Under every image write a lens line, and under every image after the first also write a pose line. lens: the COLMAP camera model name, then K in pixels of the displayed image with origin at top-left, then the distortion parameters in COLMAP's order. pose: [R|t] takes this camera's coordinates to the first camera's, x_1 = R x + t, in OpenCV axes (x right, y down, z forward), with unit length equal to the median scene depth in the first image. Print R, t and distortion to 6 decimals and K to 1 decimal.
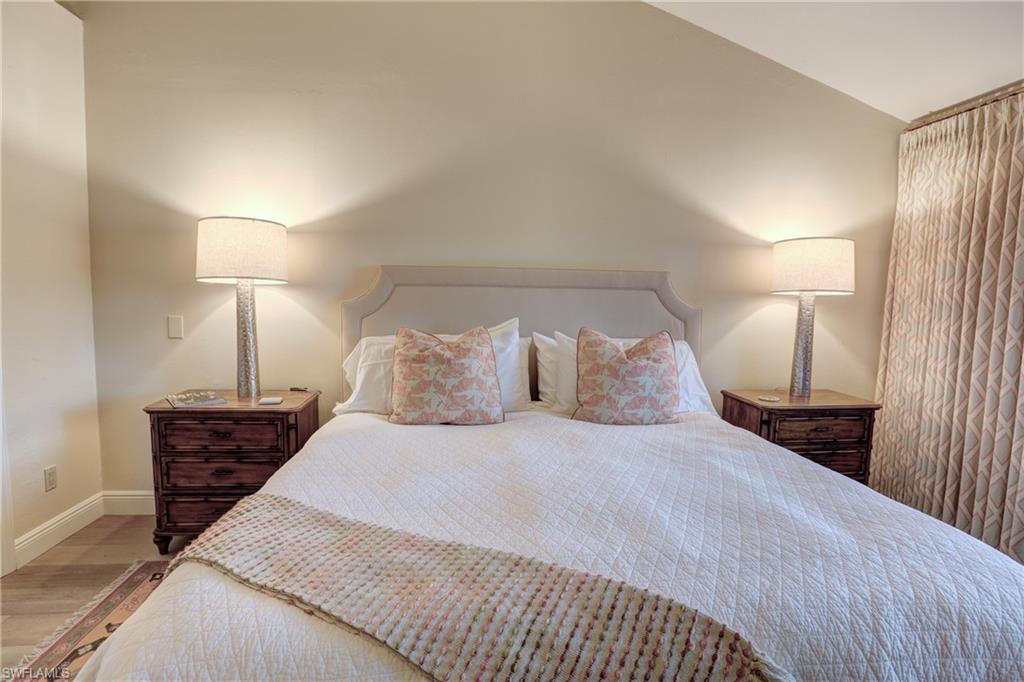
lens RADIAL K [[509.8, 0, 512.0], [0, 509.8, 341.0], [0, 0, 1]] dist [-0.068385, 0.022343]
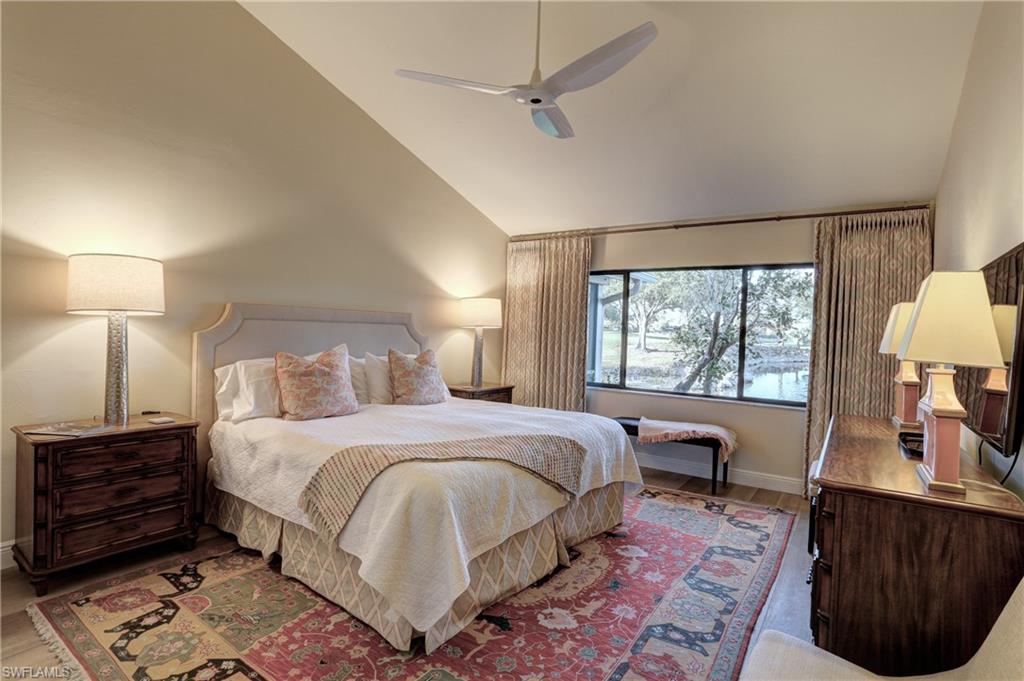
lens RADIAL K [[509.8, 0, 512.0], [0, 509.8, 340.5], [0, 0, 1]] dist [-0.068385, 0.022343]
pose [[0.656008, -0.011459, 0.754667, -0.819737], [0.048069, 0.998489, -0.026623, 0.008091], [-0.753222, 0.053741, 0.655567, -0.330305]]
